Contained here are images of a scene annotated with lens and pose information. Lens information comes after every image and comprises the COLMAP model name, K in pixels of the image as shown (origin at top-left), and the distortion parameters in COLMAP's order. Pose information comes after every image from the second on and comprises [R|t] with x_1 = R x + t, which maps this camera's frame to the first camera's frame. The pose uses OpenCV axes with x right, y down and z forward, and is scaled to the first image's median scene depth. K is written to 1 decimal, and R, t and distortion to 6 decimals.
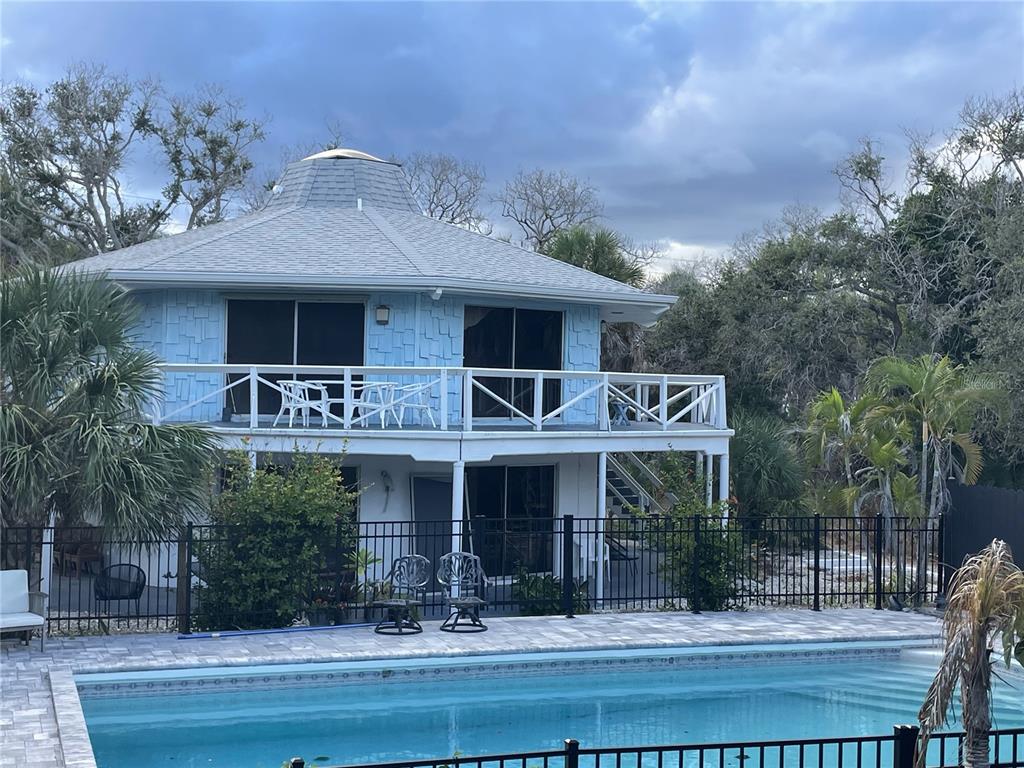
lens RADIAL K [[1459.4, 0, 512.0], [0, 1459.4, 384.0], [0, 0, 1]] dist [0.106052, -0.035185]
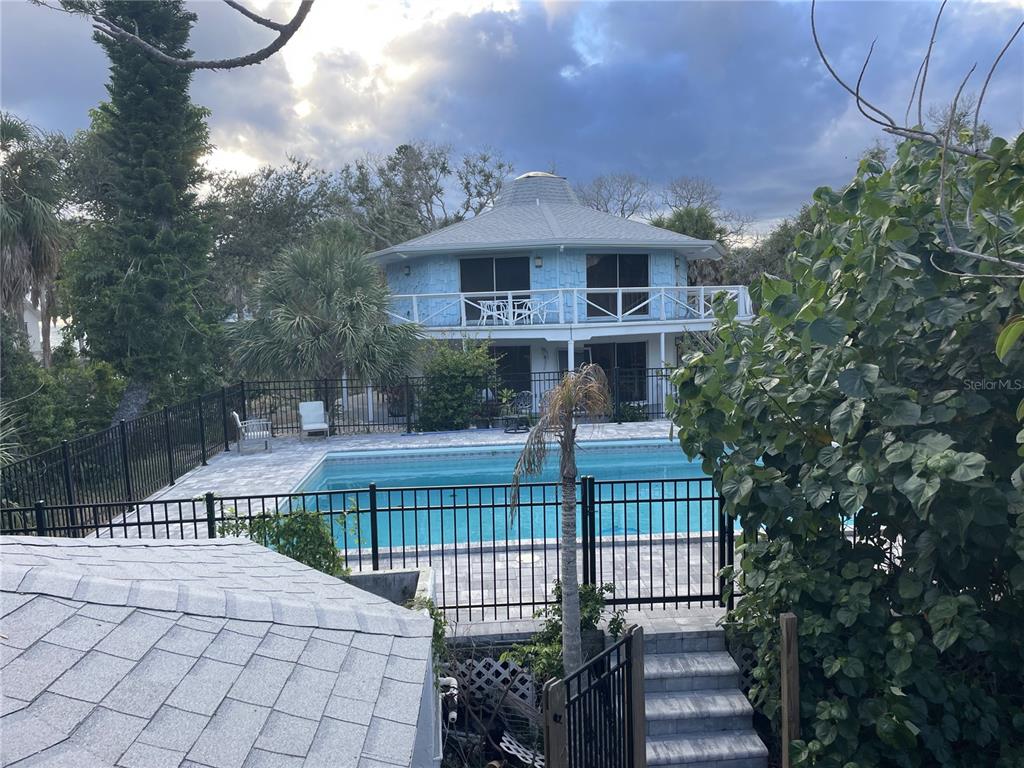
lens RADIAL K [[775.5, 0, 512.0], [0, 775.5, 384.0], [0, 0, 1]] dist [0.102714, -0.134634]
pose [[0.969472, -0.022533, -0.244163, 0.112982], [0.047047, 0.994361, 0.095037, 0.010254], [0.240645, -0.103623, 0.965066, 0.036434]]
